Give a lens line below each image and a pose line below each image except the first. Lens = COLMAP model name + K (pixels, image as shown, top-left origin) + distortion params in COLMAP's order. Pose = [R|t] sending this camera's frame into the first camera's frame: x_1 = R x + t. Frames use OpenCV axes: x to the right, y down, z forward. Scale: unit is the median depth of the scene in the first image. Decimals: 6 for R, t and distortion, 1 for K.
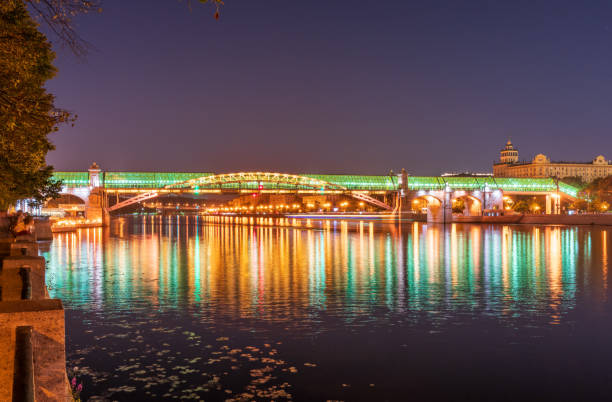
lens RADIAL K [[619.9, 0, 297.6], [0, 619.9, 201.9], [0, 0, 1]] dist [0.001360, 0.007564]
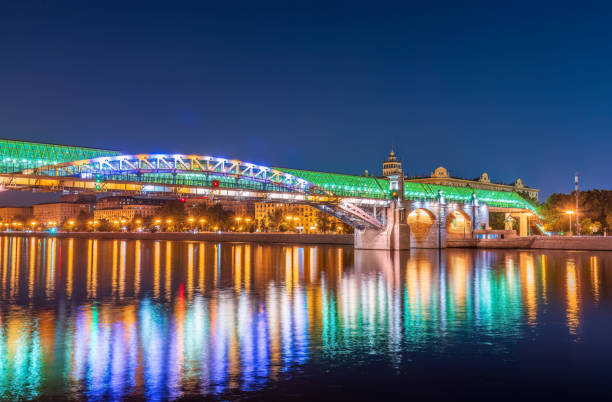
lens RADIAL K [[595.3, 0, 332.0], [0, 595.3, 200.7], [0, 0, 1]] dist [0.002532, 0.002125]
pose [[0.874486, 0.033251, 0.483910, -0.204040], [-0.015731, 0.999067, -0.040223, 0.009148], [-0.484796, 0.027562, 0.874193, 0.471239]]
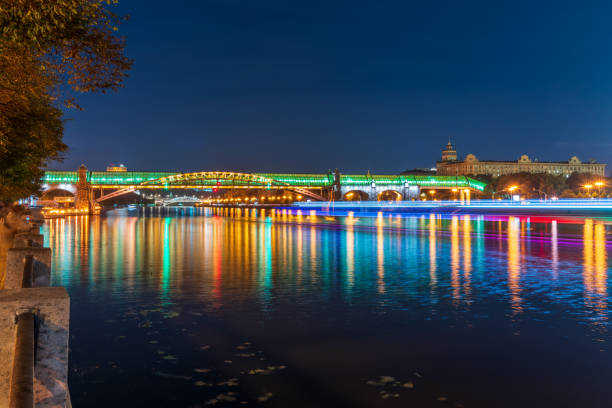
lens RADIAL K [[610.0, 0, 306.0], [0, 610.0, 204.0], [0, 0, 1]] dist [0.079406, 0.003729]
pose [[0.999992, 0.000613, 0.003858, 0.105125], [-0.000680, 0.999848, 0.017417, -0.003972], [-0.003847, -0.017420, 0.999841, -0.220267]]
